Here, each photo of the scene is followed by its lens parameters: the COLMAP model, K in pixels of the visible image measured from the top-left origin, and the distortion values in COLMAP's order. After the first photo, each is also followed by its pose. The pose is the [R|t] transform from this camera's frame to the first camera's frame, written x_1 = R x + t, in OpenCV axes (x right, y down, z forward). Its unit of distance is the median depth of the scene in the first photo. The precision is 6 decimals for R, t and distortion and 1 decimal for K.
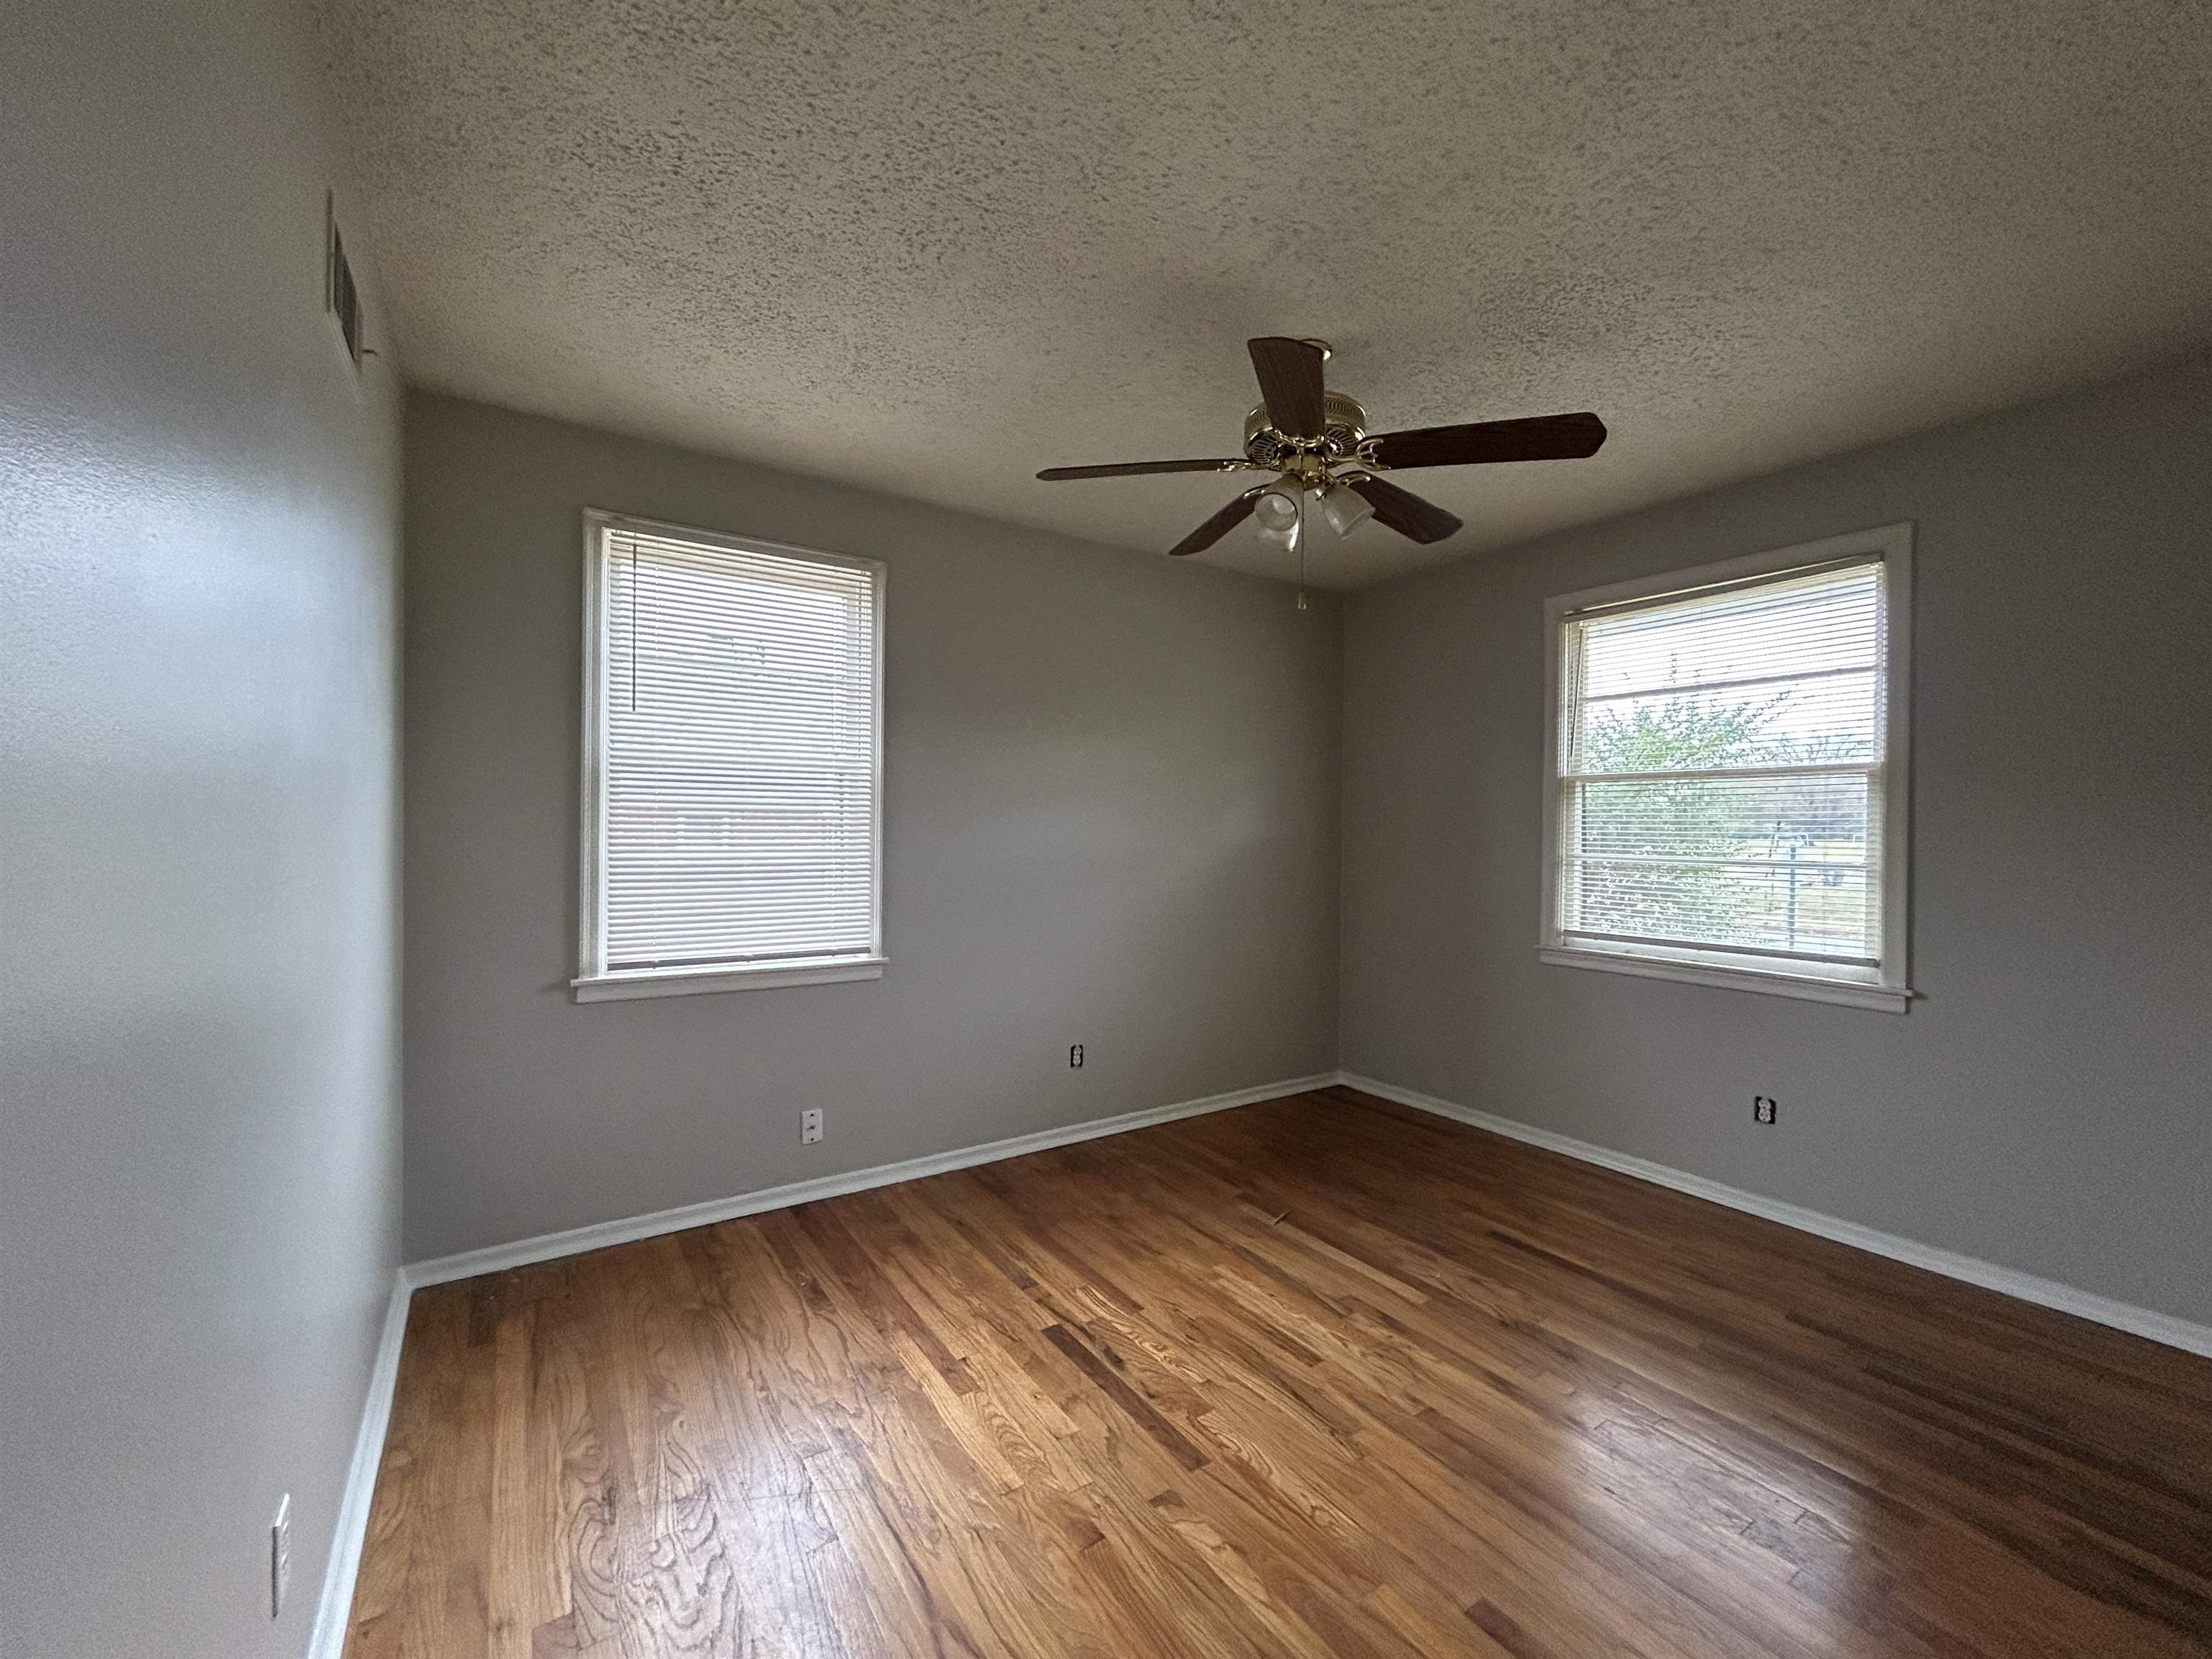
lens RADIAL K [[882.2, 0, 1103.4], [0, 882.2, 833.8], [0, 0, 1]] dist [0.012482, -0.000159]
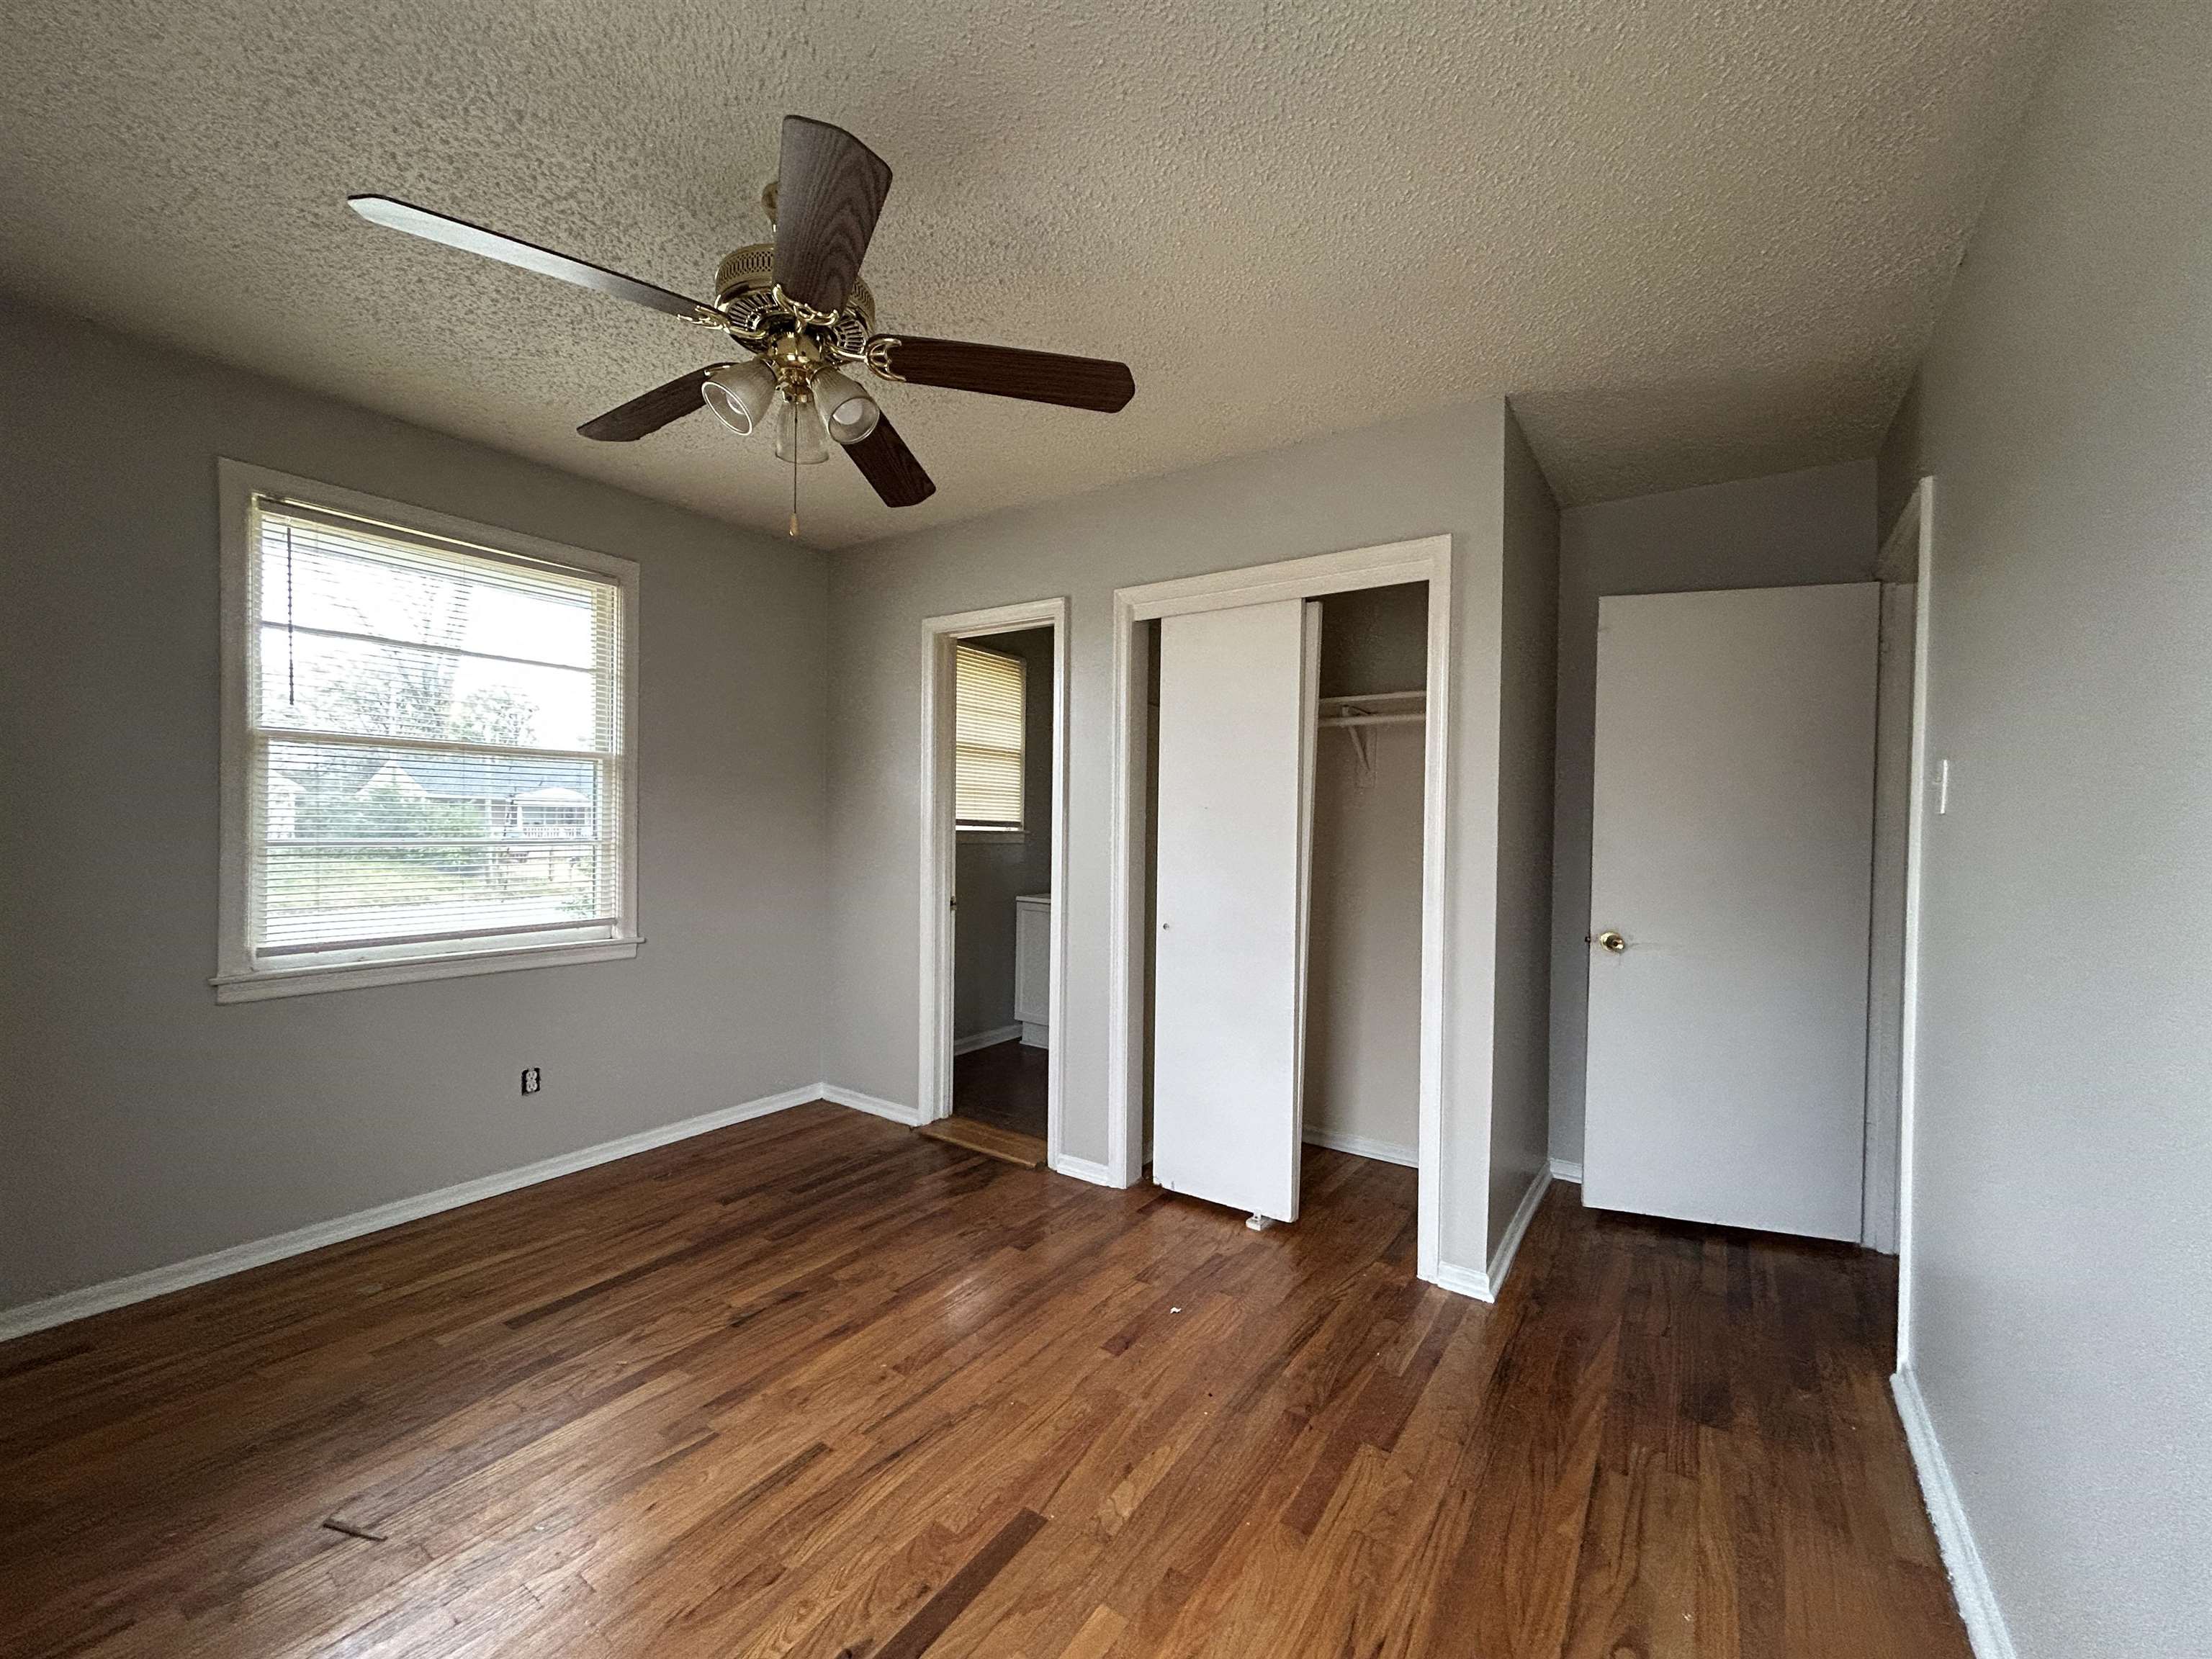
lens RADIAL K [[882.2, 0, 1103.4], [0, 882.2, 833.8], [0, 0, 1]] dist [0.012482, -0.000159]
pose [[-0.360388, -0.026801, 0.932417, -0.507300], [-0.015249, 0.999623, 0.022839, -0.010621], [-0.932678, -0.005988, -0.360661, 0.852925]]
